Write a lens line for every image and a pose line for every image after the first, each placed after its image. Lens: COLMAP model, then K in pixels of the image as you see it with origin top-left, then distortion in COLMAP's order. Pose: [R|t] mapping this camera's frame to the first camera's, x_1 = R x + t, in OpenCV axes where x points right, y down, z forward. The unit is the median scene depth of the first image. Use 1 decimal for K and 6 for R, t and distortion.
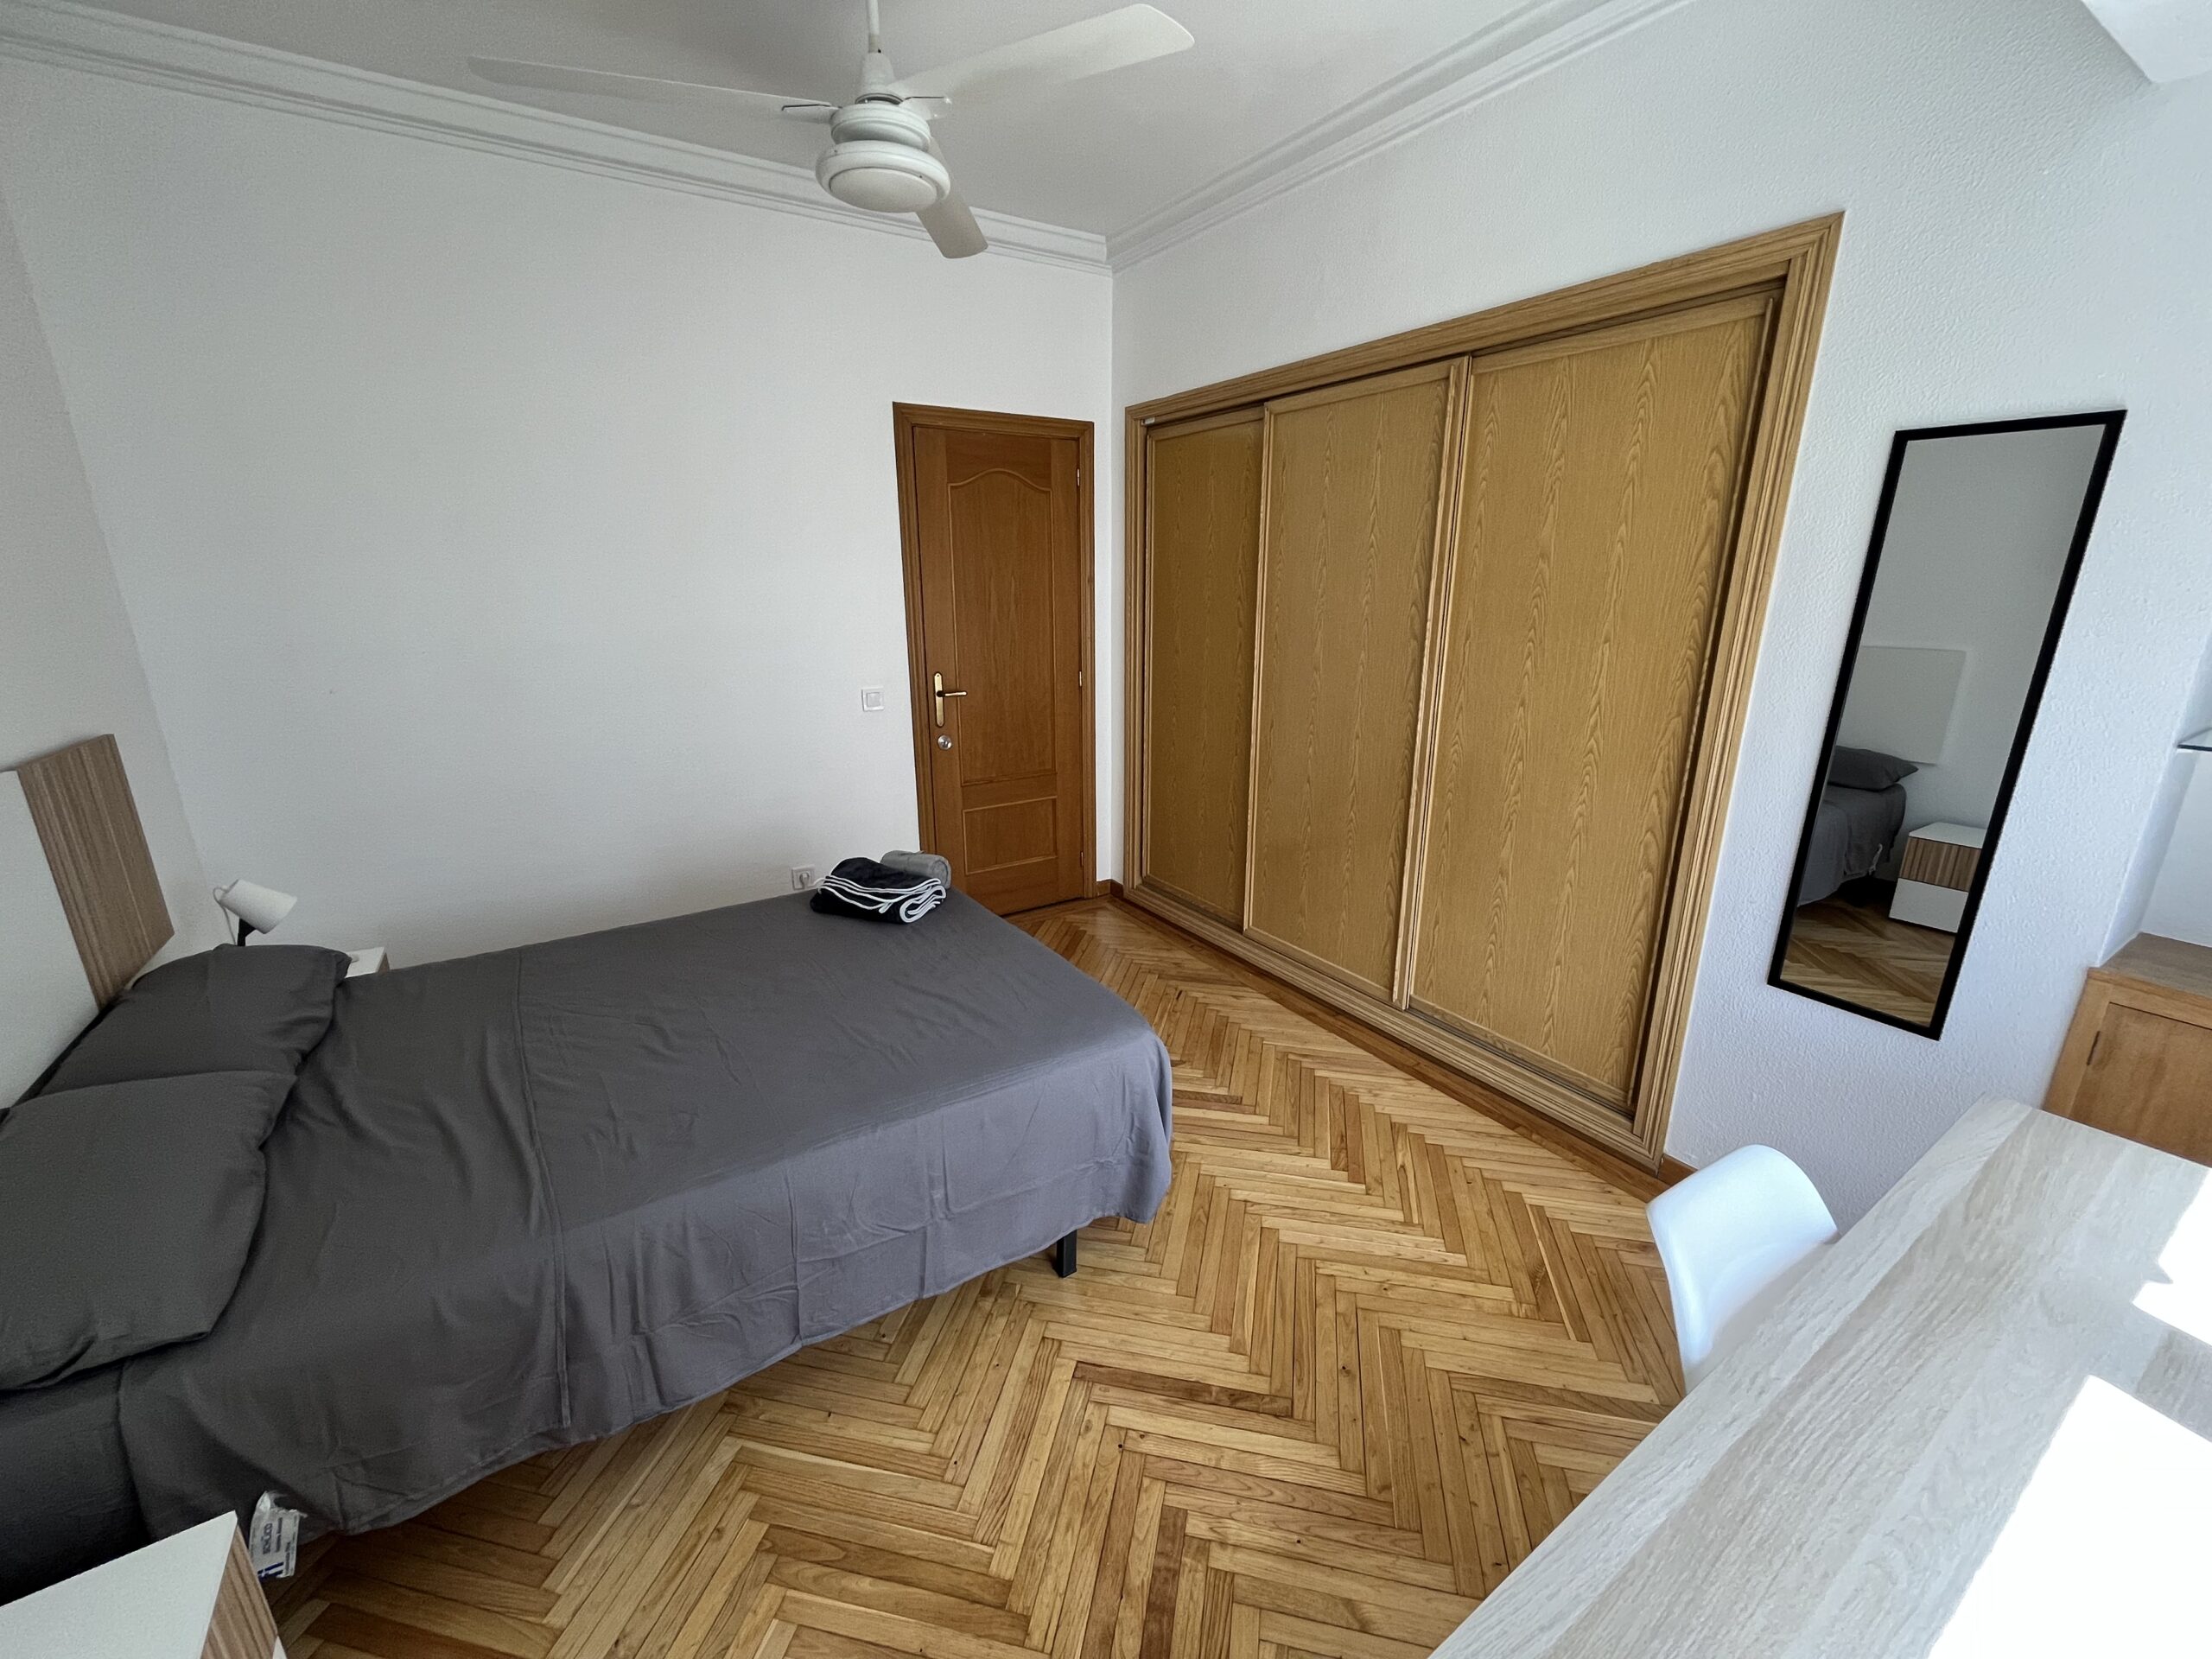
lens RADIAL K [[900.5, 0, 1100.3], [0, 900.5, 829.2], [0, 0, 1]] dist [-0.000732, -0.000078]
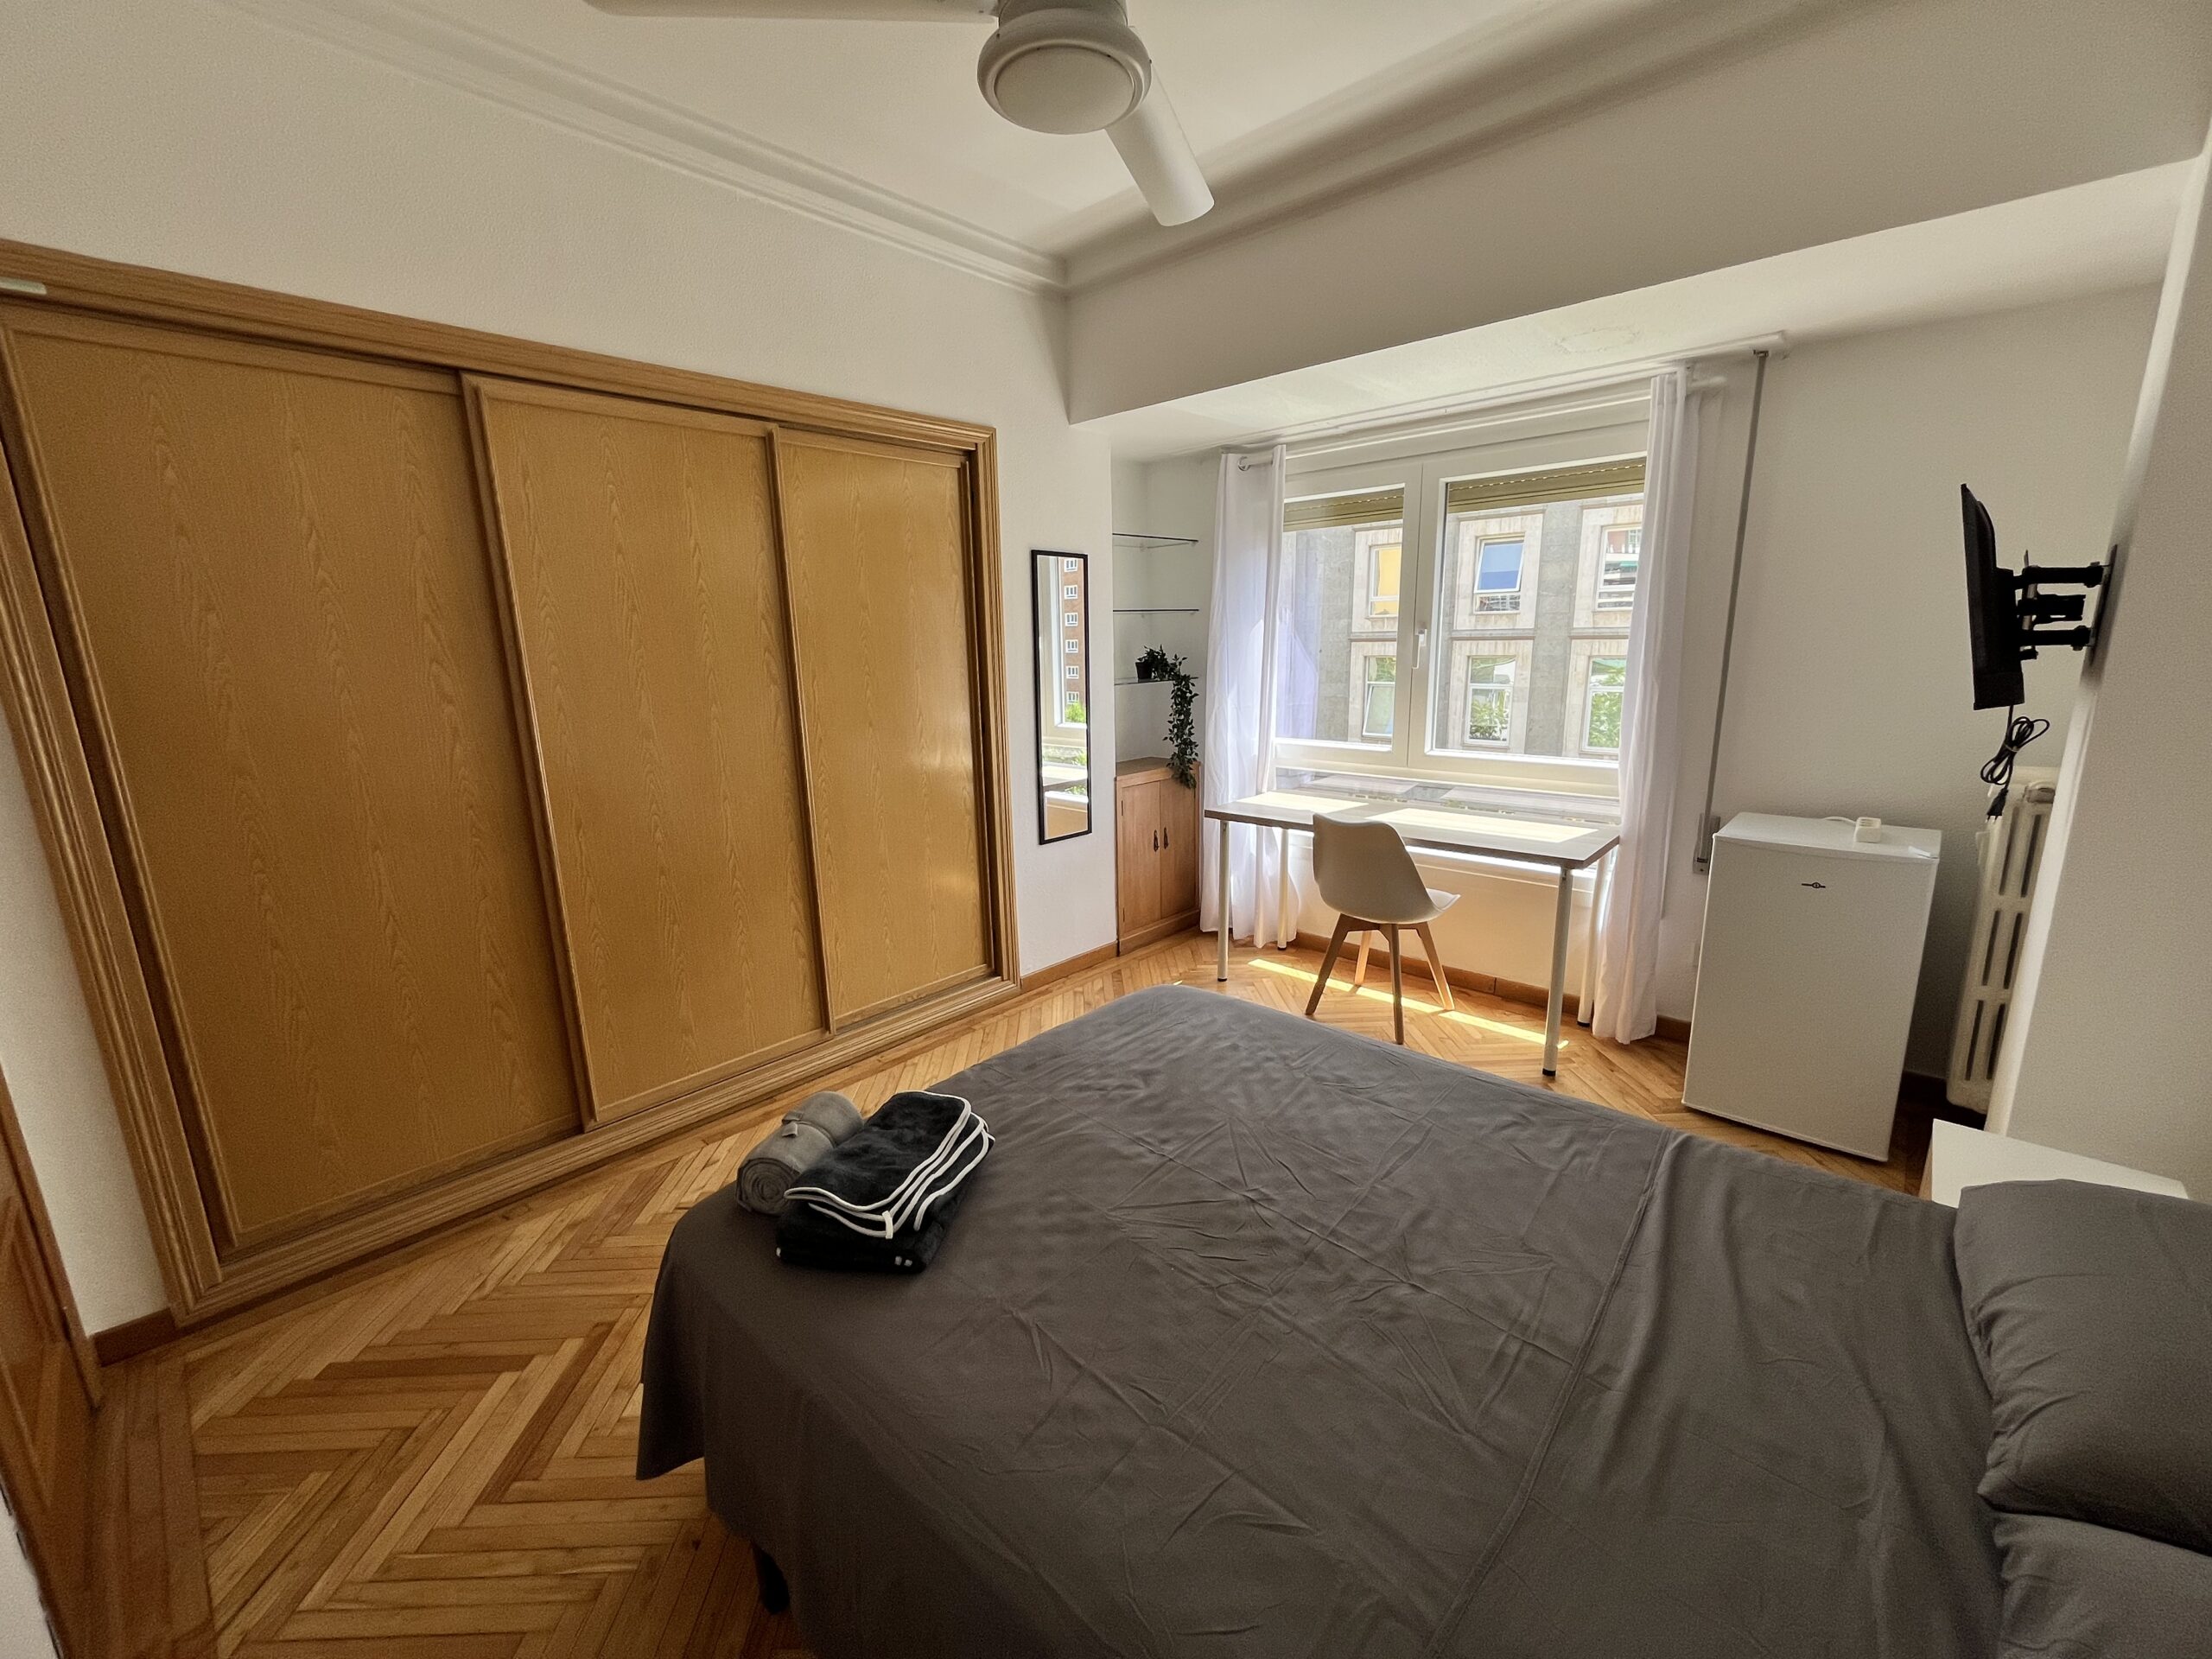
lens RADIAL K [[900.5, 0, 1100.3], [0, 900.5, 829.2], [0, 0, 1]] dist [-0.000732, -0.000078]
pose [[-0.248363, -0.193792, 0.949084, -0.741052], [0.286369, 0.921300, 0.263057, -0.222473], [-0.925369, 0.337122, -0.173321, 0.893204]]
